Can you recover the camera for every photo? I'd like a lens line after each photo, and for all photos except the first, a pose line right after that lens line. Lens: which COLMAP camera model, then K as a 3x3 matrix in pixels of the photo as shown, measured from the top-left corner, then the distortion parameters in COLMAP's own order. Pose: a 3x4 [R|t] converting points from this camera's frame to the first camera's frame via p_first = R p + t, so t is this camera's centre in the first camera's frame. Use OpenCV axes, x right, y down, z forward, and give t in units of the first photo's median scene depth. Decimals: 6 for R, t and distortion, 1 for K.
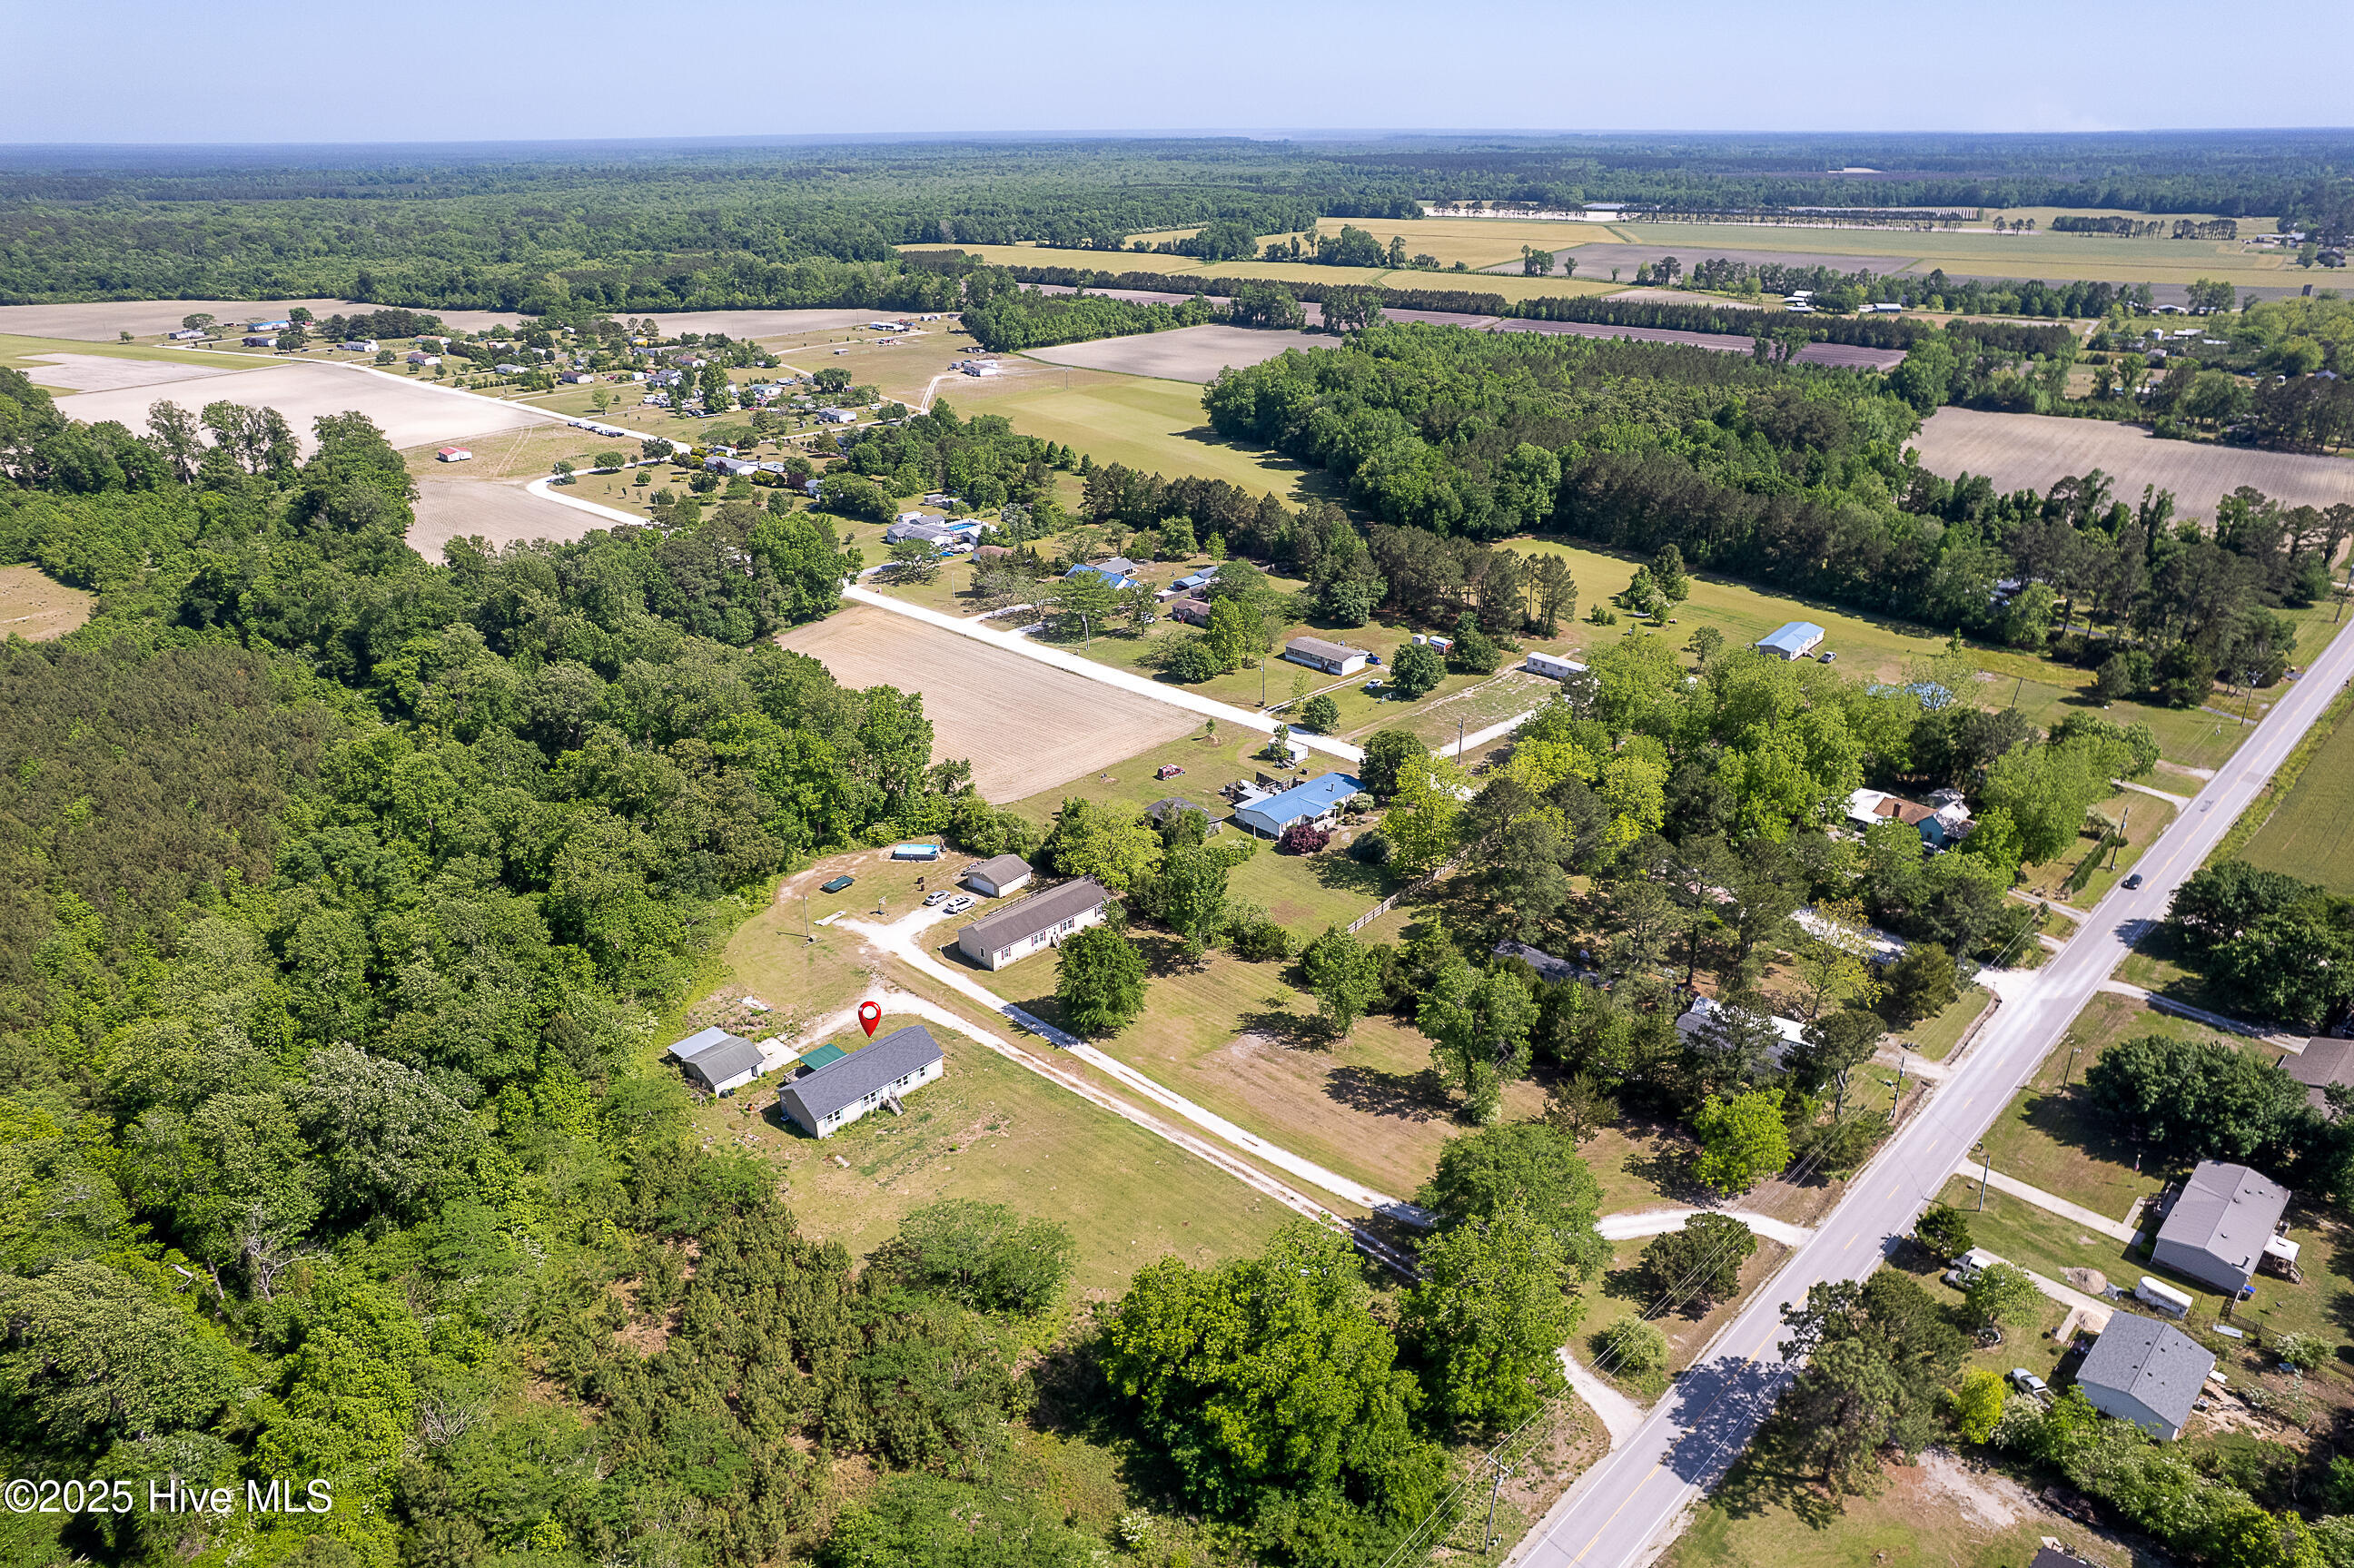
lens RADIAL K [[1521.3, 0, 1185.8], [0, 1521.3, 792.1], [0, 0, 1]] dist [-0.030059, 0.004147]
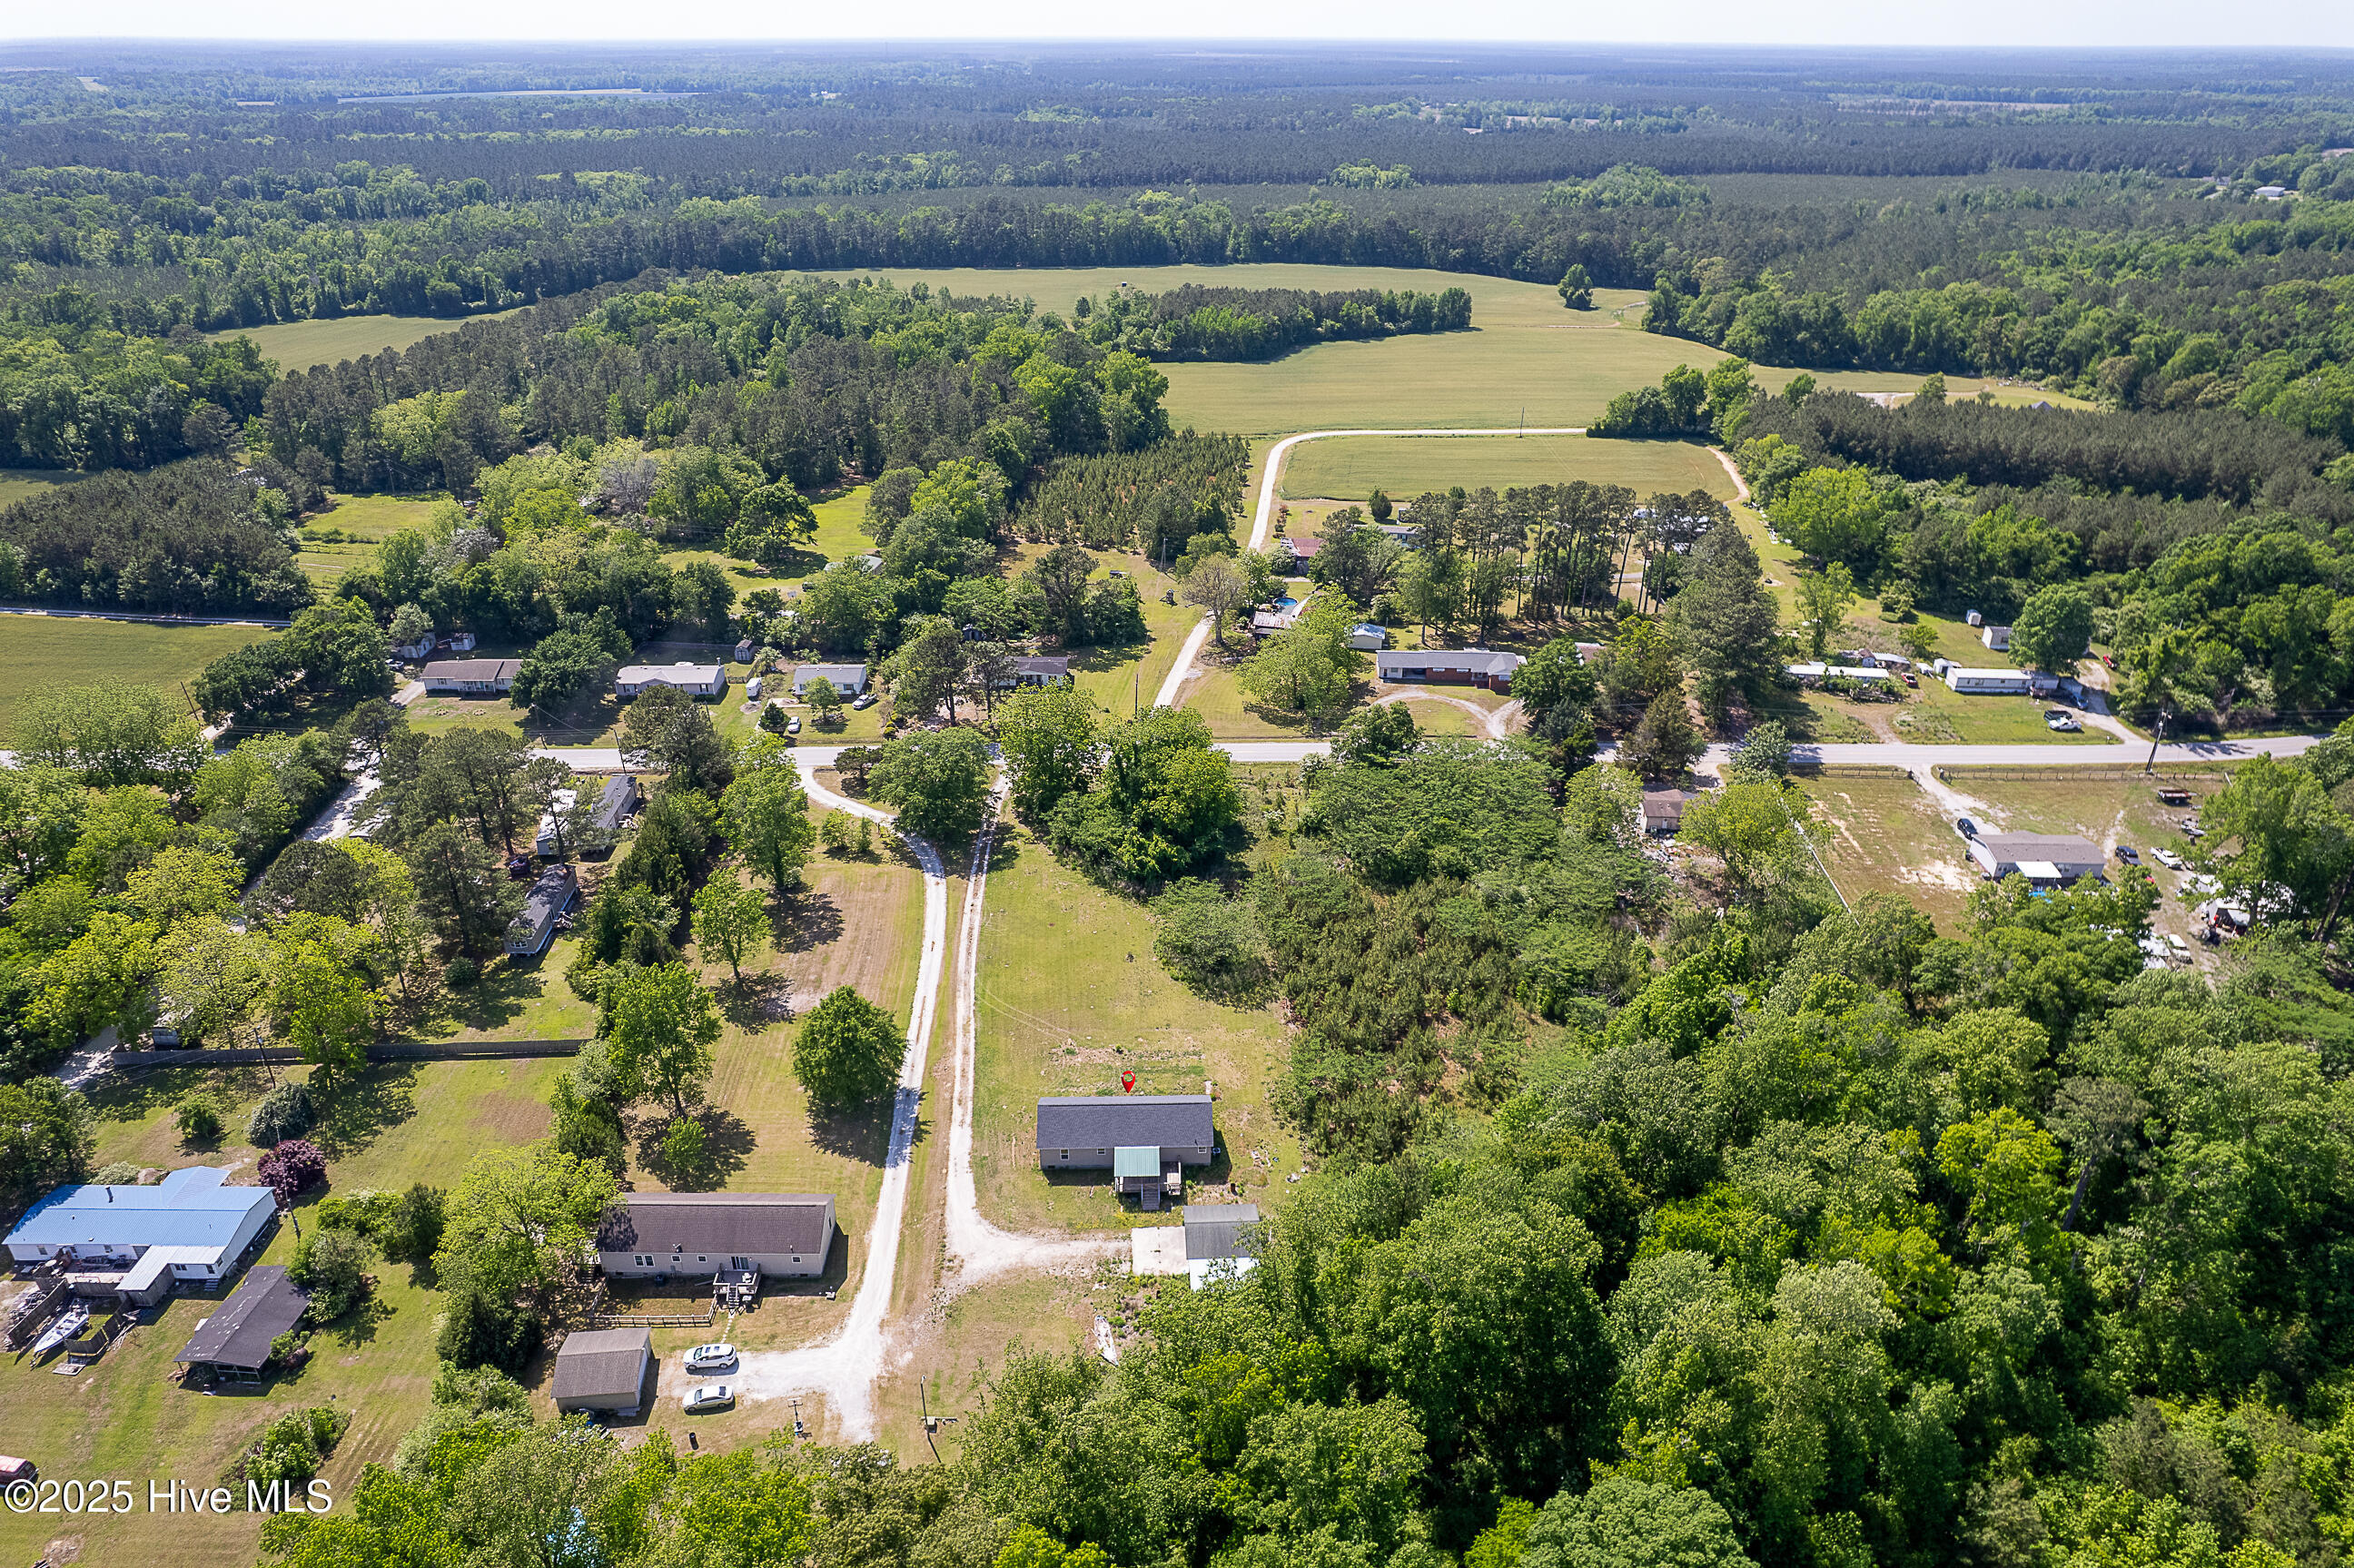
lens RADIAL K [[1521.3, 0, 1185.8], [0, 1521.3, 792.1], [0, 0, 1]] dist [-0.030059, 0.004147]
pose [[-0.720019, -0.316977, 0.617331, -0.718756], [0.279071, 0.682223, 0.675790, -0.535761], [-0.635367, 0.658861, -0.402754, 1.187852]]
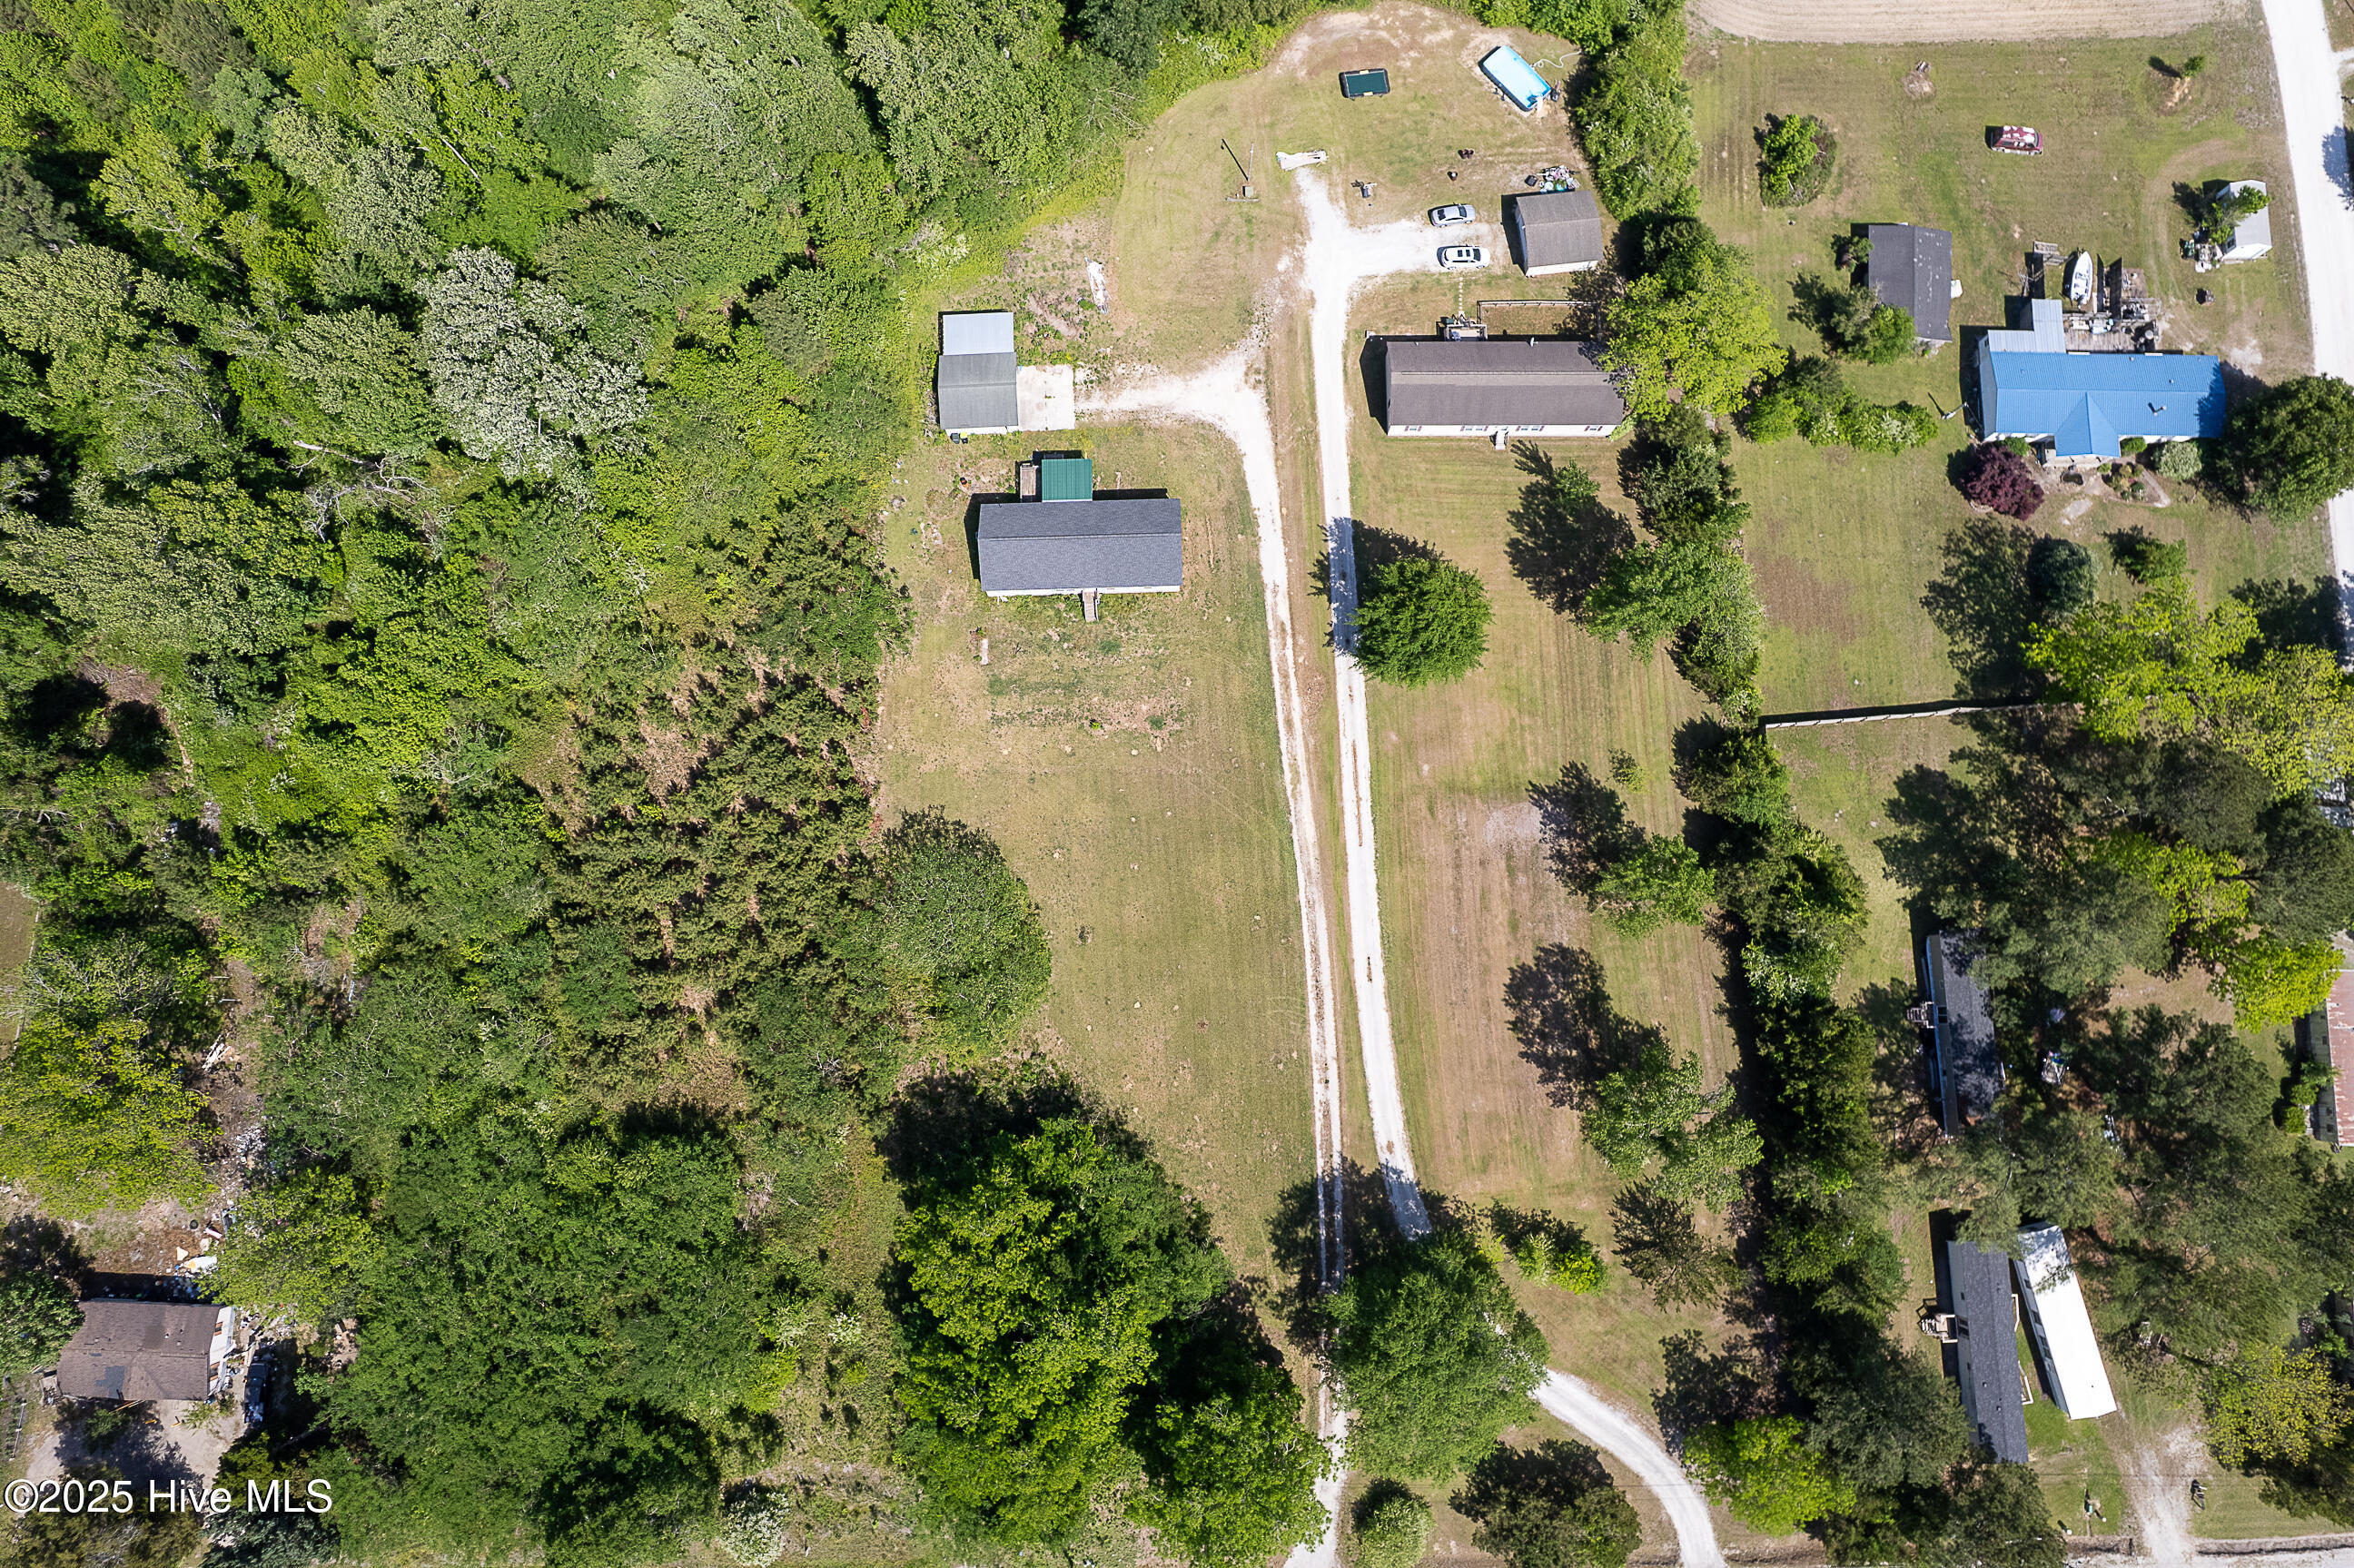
lens RADIAL K [[1521.3, 0, 1185.8], [0, 1521.3, 792.1], [0, 0, 1]] dist [-0.030059, 0.004147]
pose [[0.715355, 0.691903, -0.097660, -0.011943], [-0.288184, 0.419454, 0.860818, -0.436386], [0.636567, -0.587647, 0.499454, 0.561883]]
